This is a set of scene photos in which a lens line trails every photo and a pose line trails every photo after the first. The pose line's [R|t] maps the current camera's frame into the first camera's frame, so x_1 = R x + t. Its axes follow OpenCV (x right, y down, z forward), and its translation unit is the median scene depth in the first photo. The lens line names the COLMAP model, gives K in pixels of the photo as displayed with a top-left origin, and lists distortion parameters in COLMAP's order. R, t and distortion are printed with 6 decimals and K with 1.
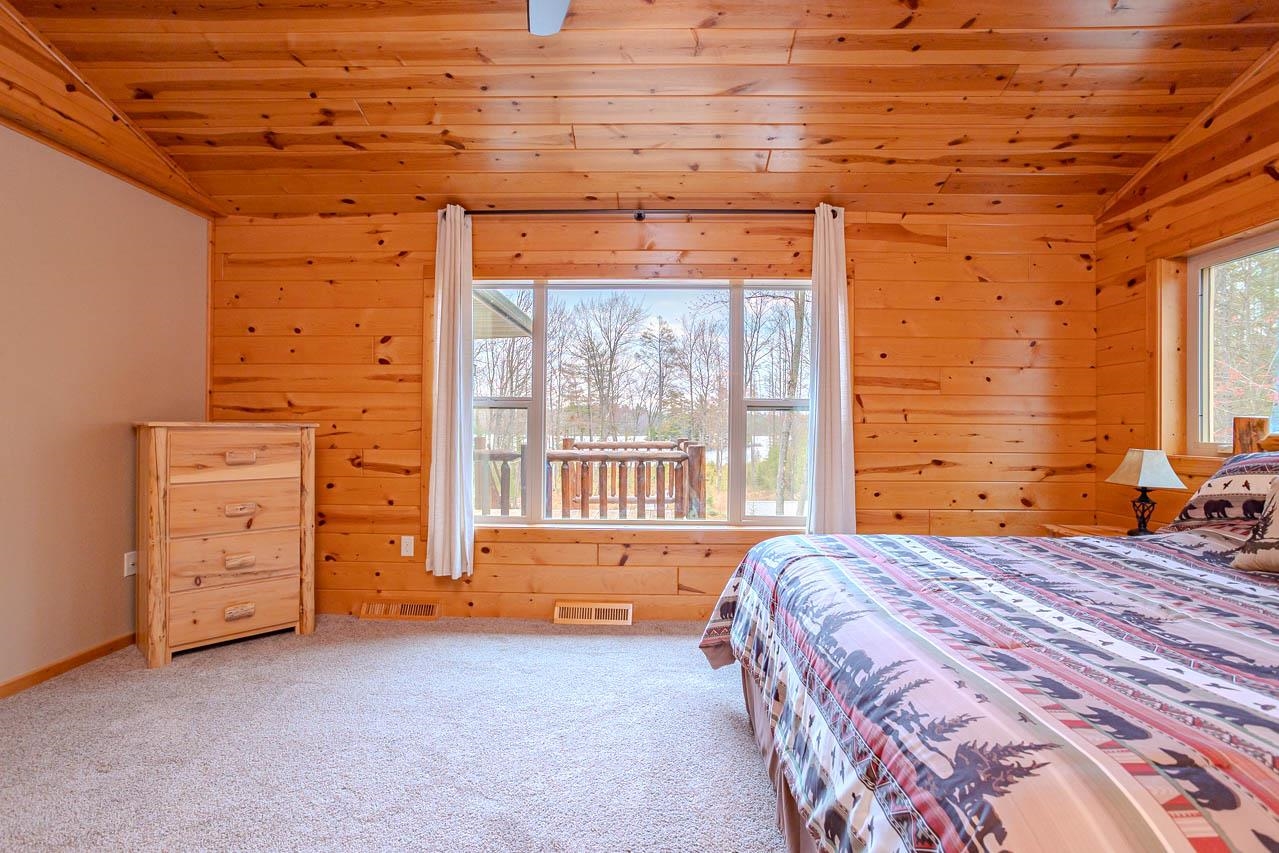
lens RADIAL K [[619.8, 0, 639.5], [0, 619.8, 426.5], [0, 0, 1]] dist [-0.046205, 0.026968]
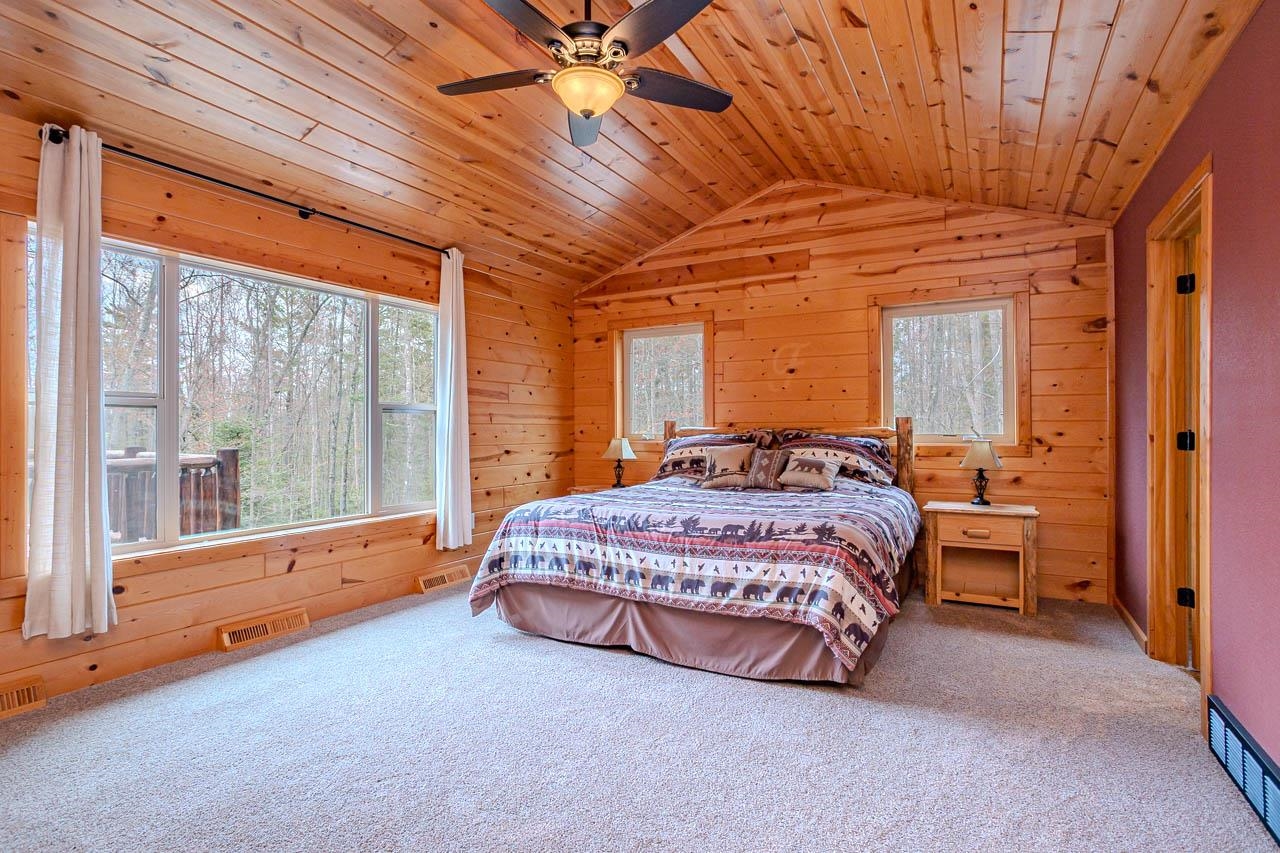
lens RADIAL K [[620.3, 0, 640.0], [0, 620.3, 426.5], [0, 0, 1]] dist [-0.046205, 0.026968]
pose [[0.485399, -0.006427, 0.874269, -0.671457], [0.006569, 0.999972, 0.003704, -0.002100], [-0.874268, 0.003945, 0.485427, 0.066219]]
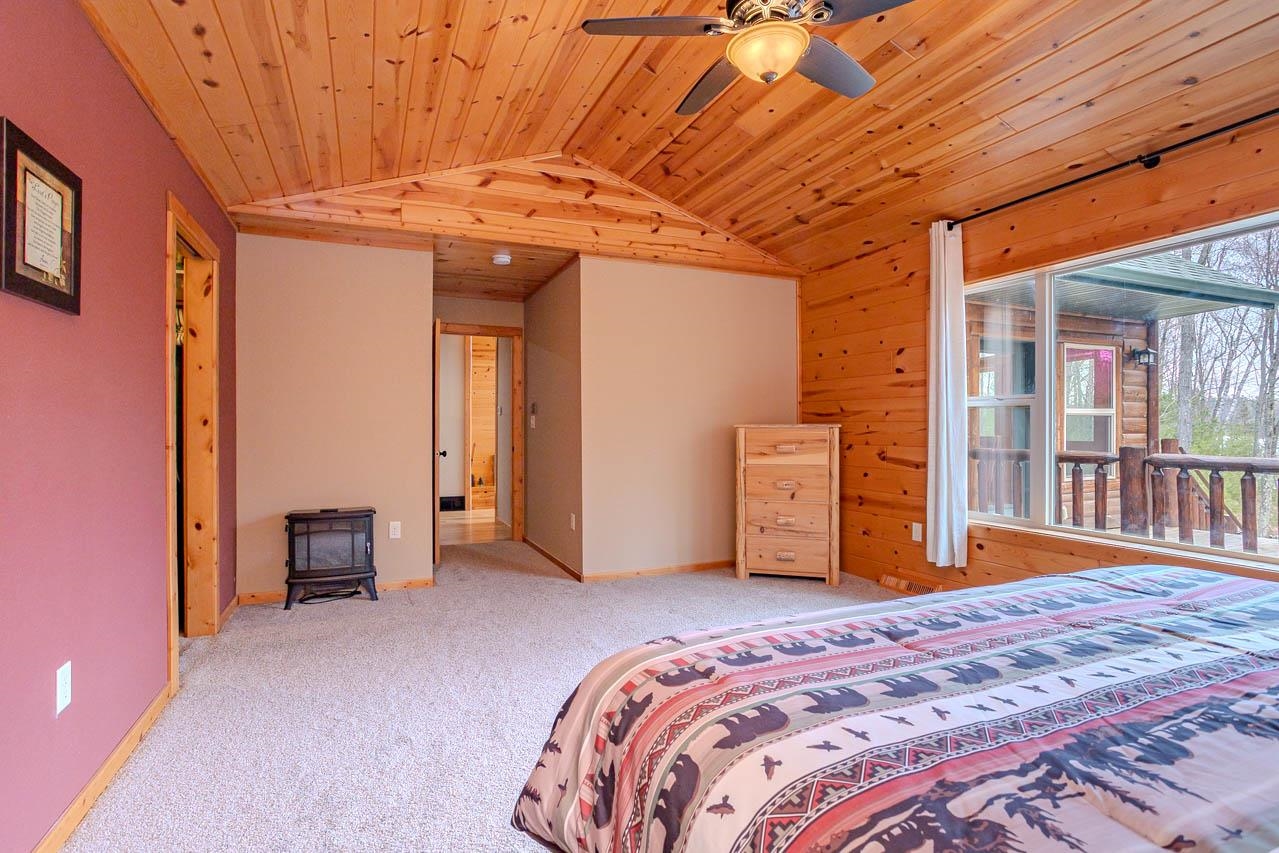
lens RADIAL K [[619.8, 0, 639.5], [0, 619.8, 426.5], [0, 0, 1]] dist [-0.046205, 0.026968]
pose [[0.424844, -0.006310, -0.905245, 0.484634], [0.005155, 0.999976, -0.004551, 0.003335], [0.905252, -0.002733, 0.424866, 0.069417]]
